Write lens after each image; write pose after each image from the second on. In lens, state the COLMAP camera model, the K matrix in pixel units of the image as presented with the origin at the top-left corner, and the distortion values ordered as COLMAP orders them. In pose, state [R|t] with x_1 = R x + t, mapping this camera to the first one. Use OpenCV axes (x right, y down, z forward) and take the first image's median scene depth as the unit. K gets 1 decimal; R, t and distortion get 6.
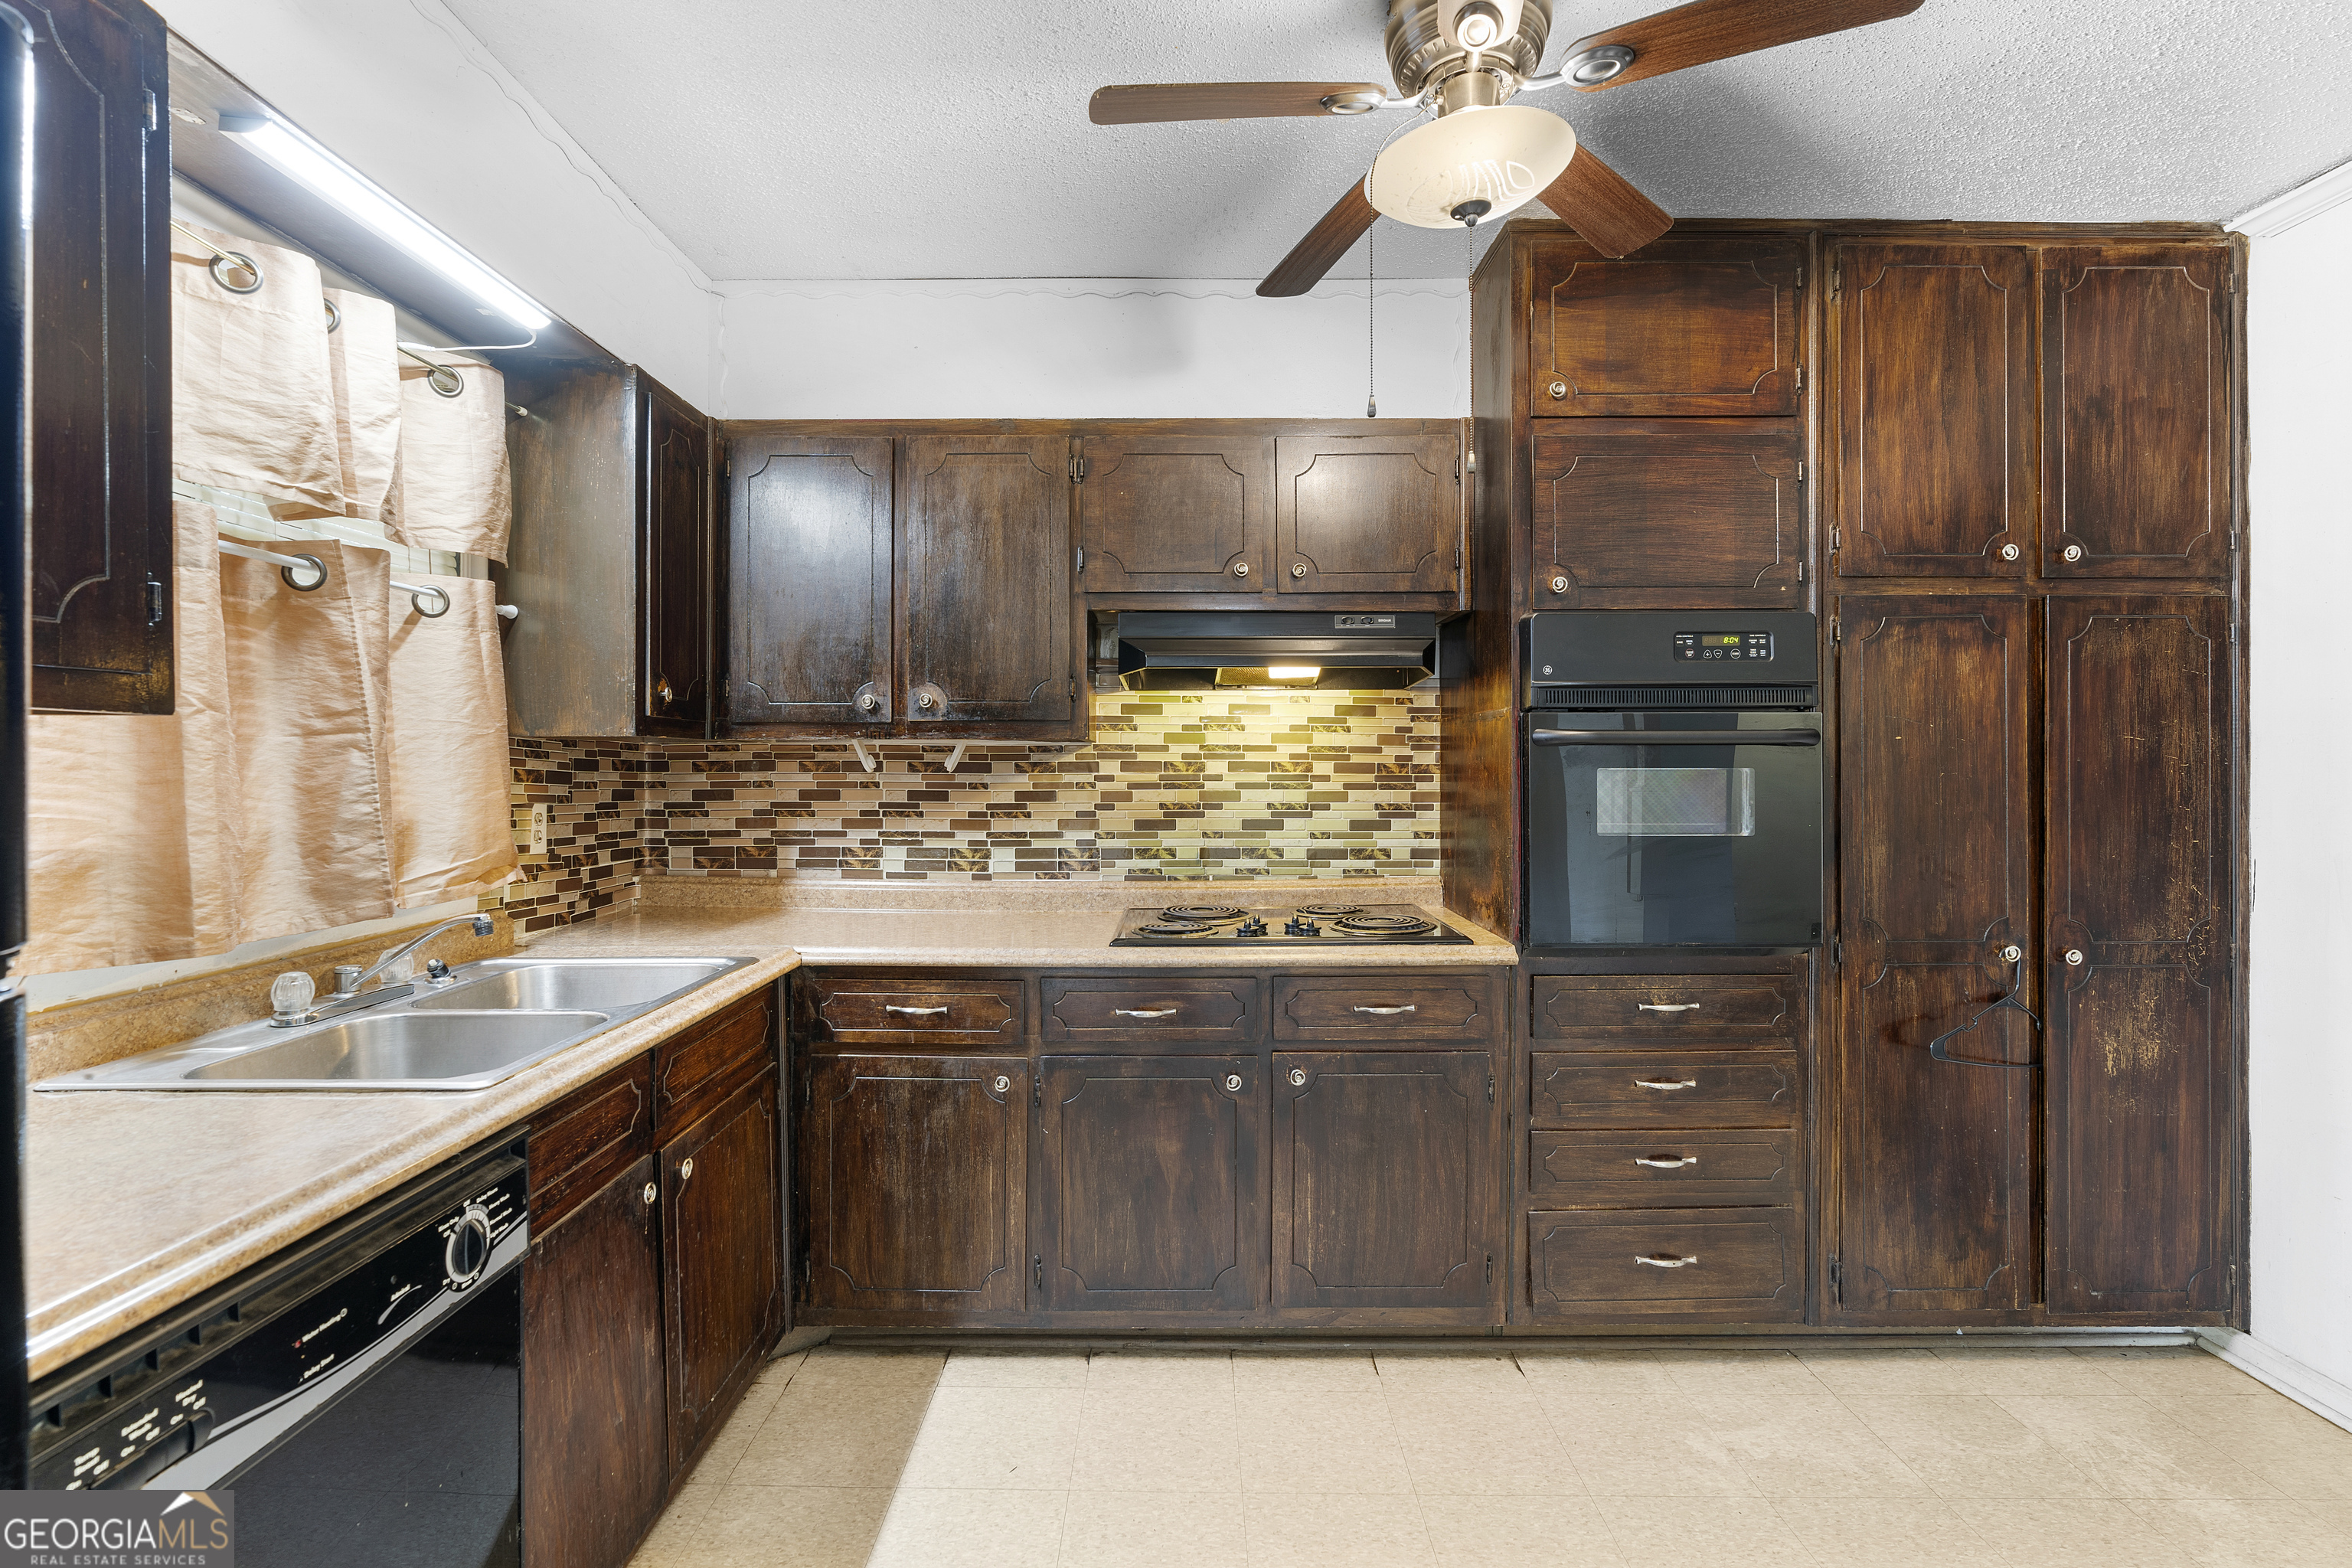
lens RADIAL K [[1082.2, 0, 1176.9], [0, 1082.2, 778.1], [0, 0, 1]] dist [-0.012683, 0.005586]
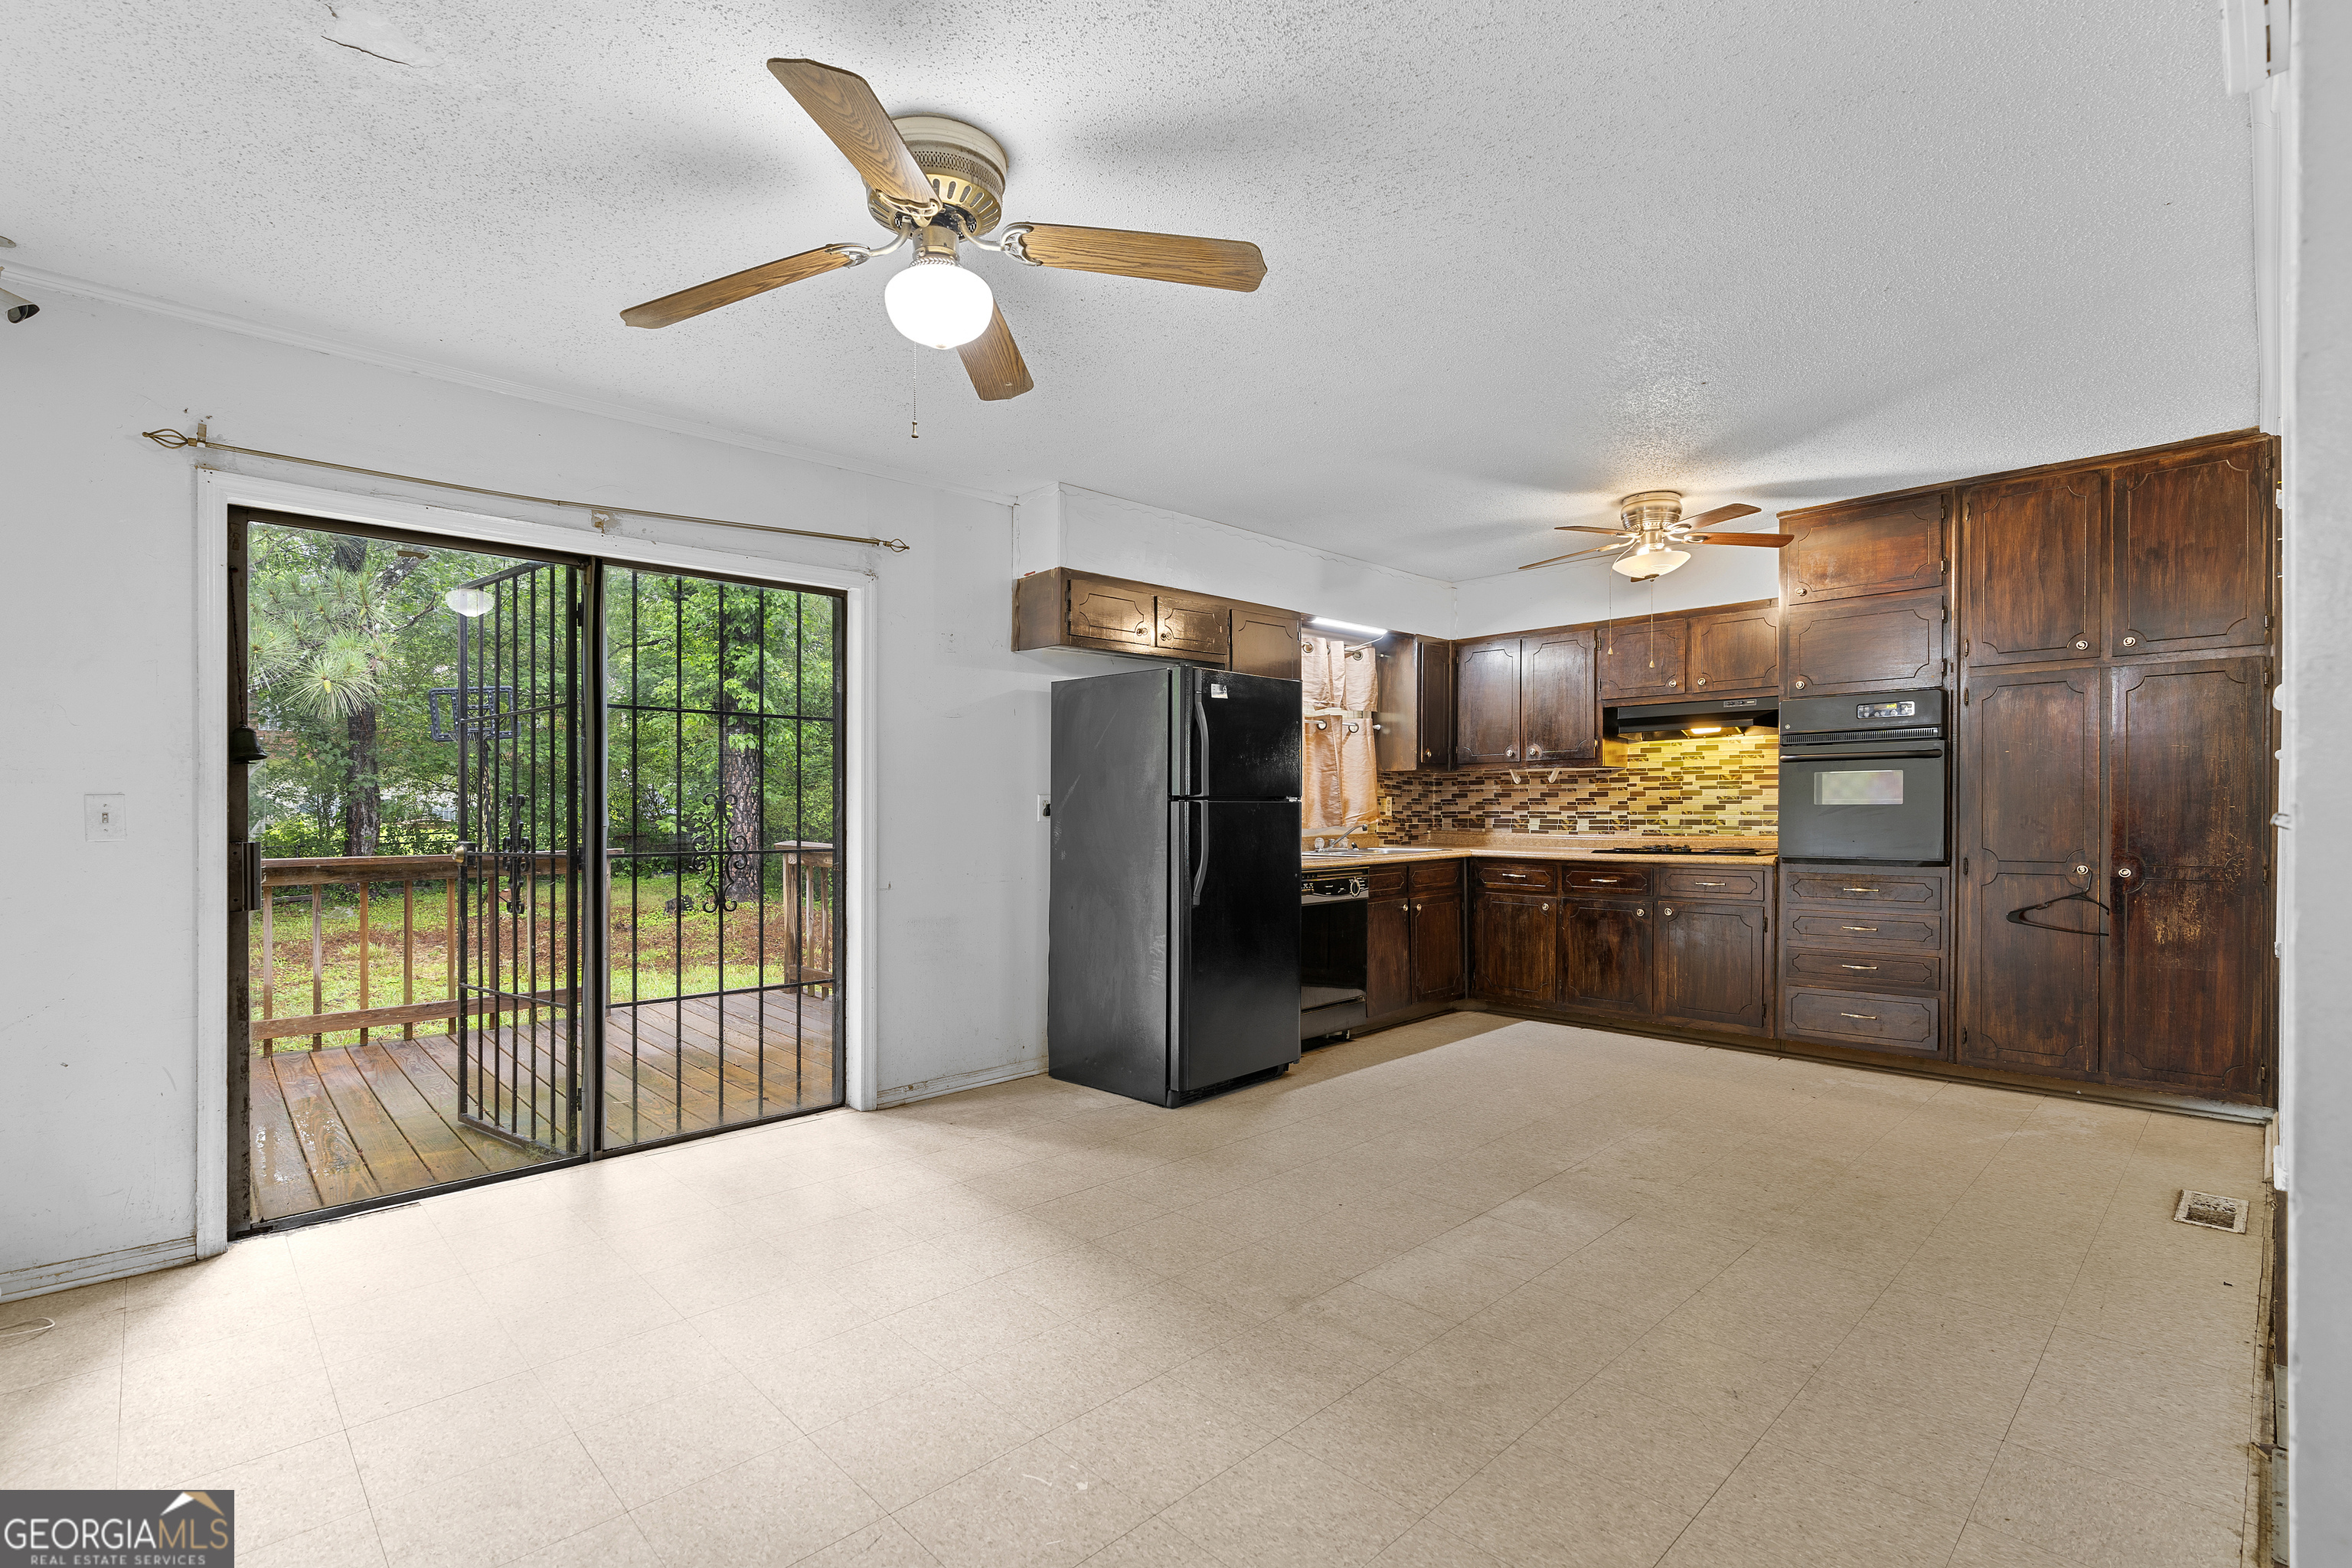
lens RADIAL K [[1090.5, 0, 1157.2], [0, 1090.5, 826.8], [0, 0, 1]] dist [-0.001822, 0.000573]
pose [[0.691577, 0.008730, -0.722250, 0.899833], [-0.002455, 0.999950, 0.009736, 0.068734], [0.722298, -0.004960, 0.691564, -1.198908]]
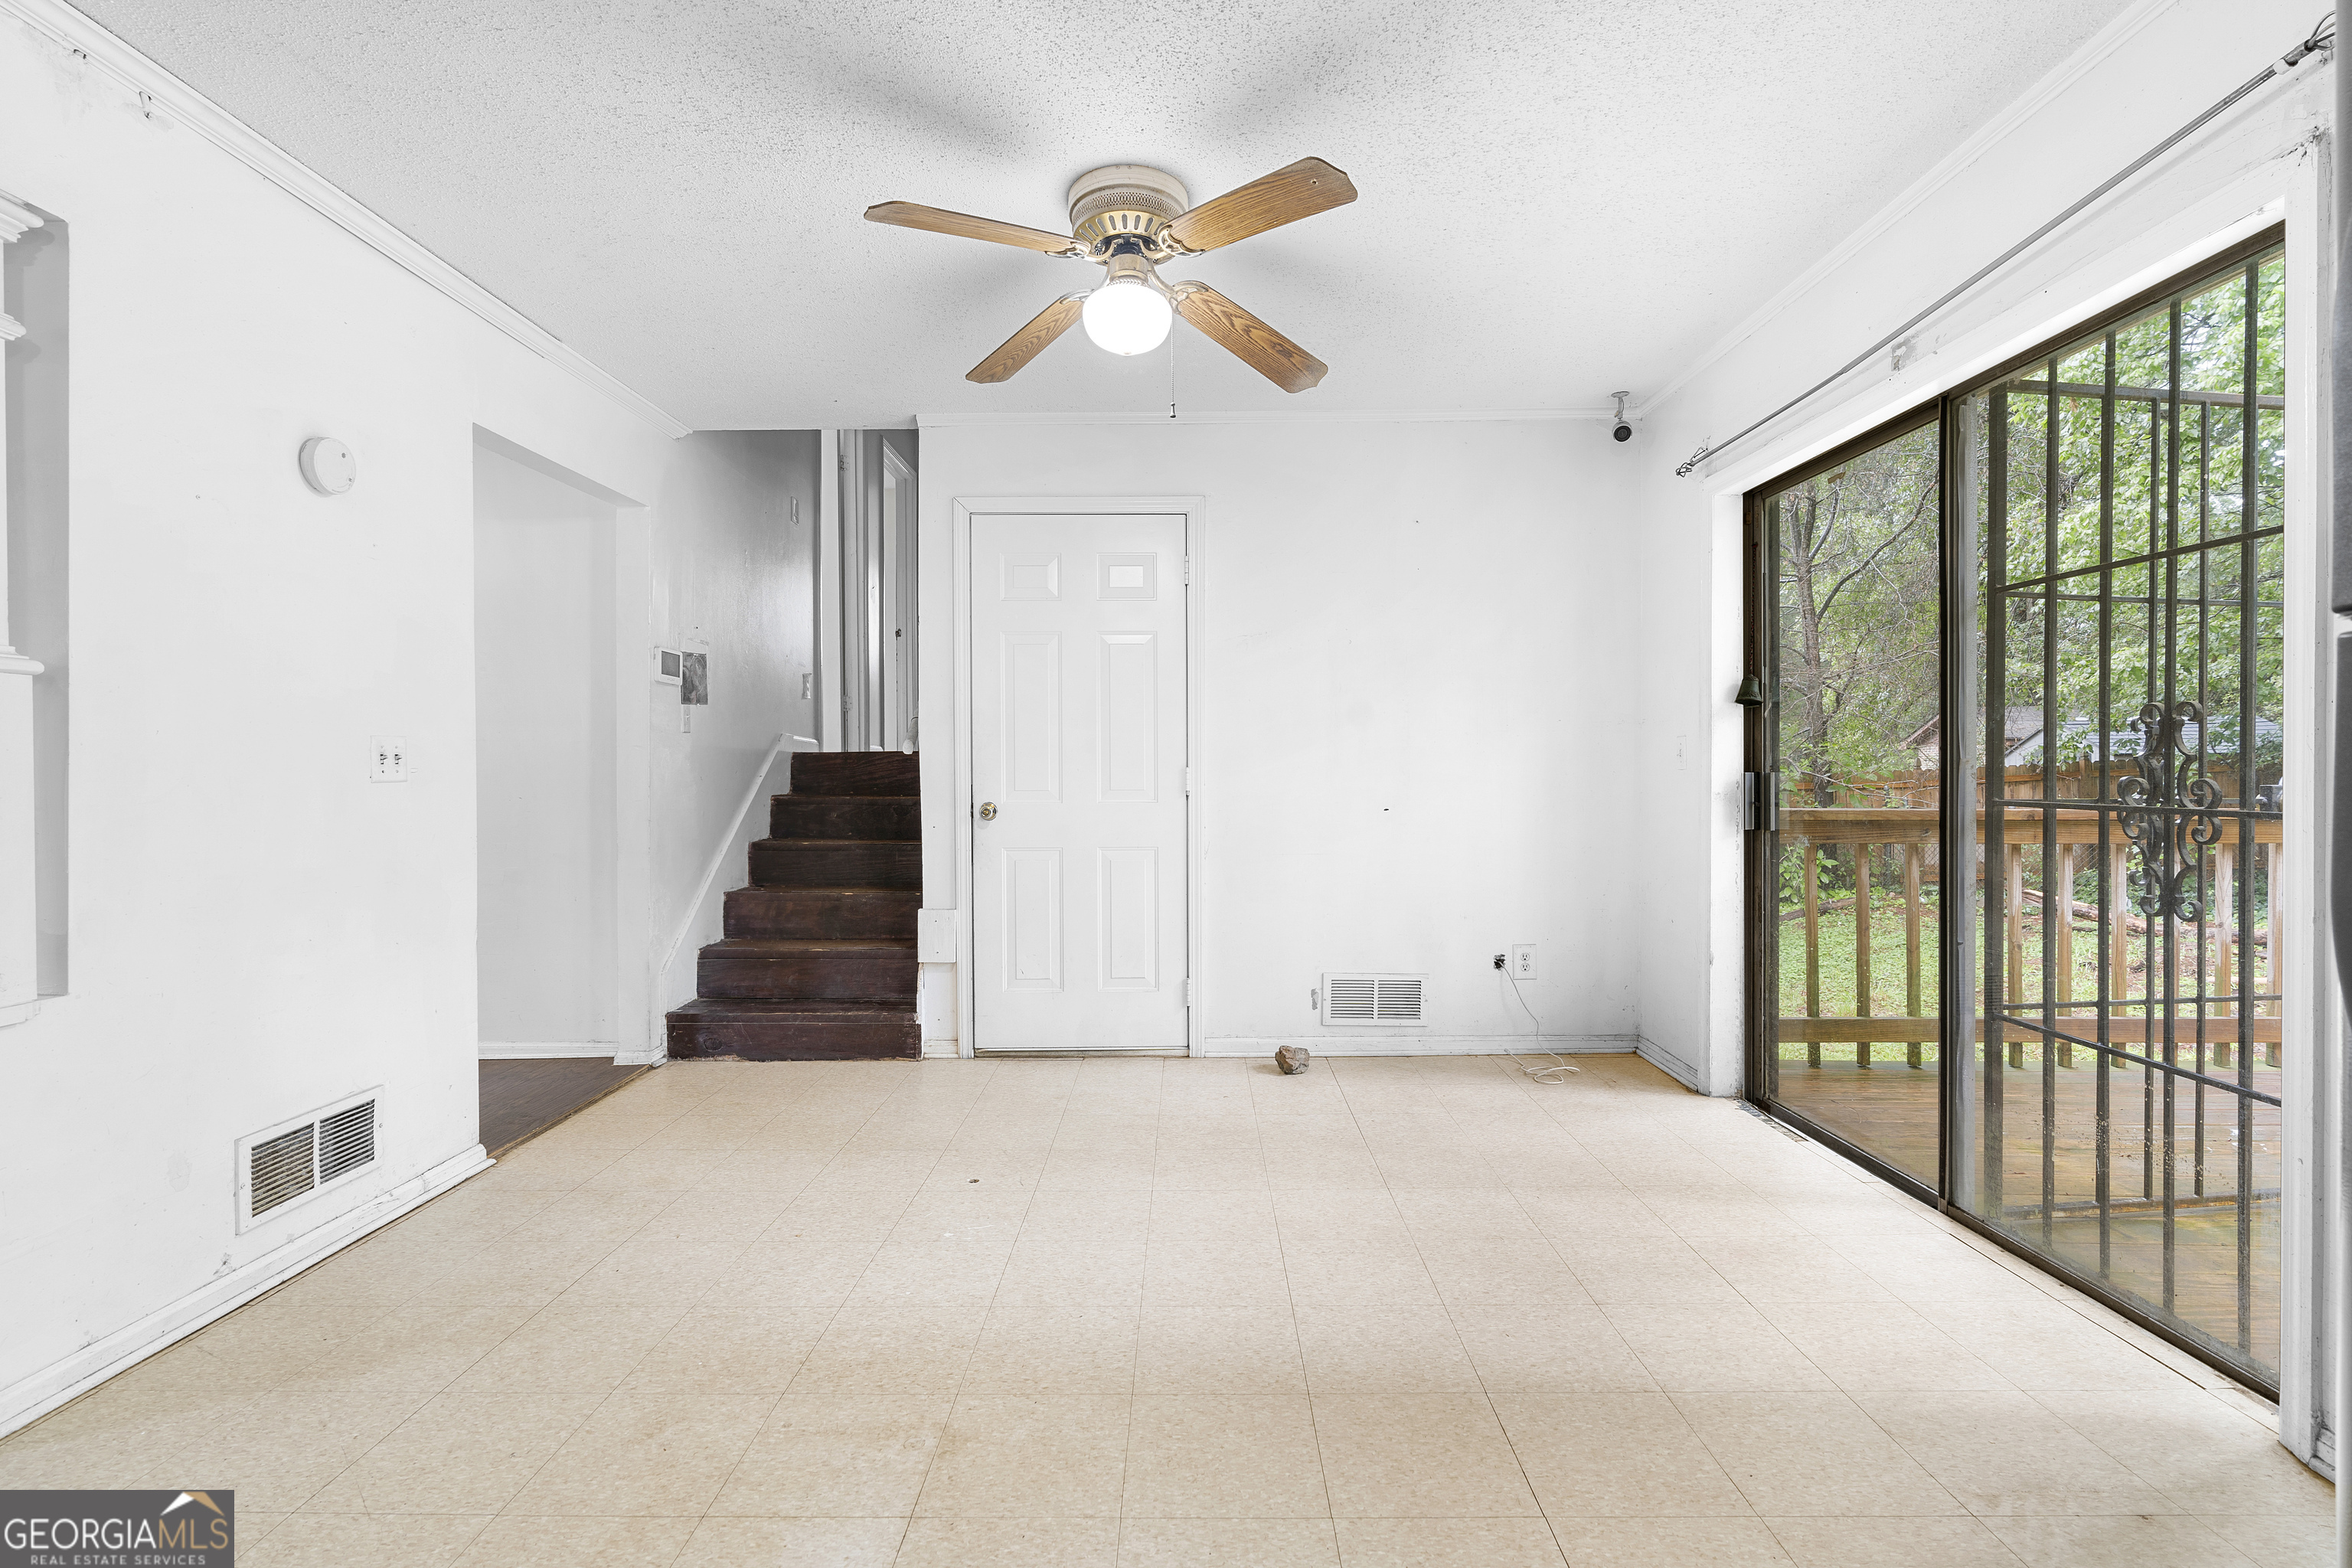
lens RADIAL K [[1061.6, 0, 1170.2], [0, 1061.6, 771.3], [0, 0, 1]] dist [0.000884, 0.000720]
pose [[-0.999924, 0.007292, 0.009931, 0.120123], [0.007419, 0.999890, 0.012815, 0.075181], [-0.009836, 0.012888, -0.999869, 0.253012]]
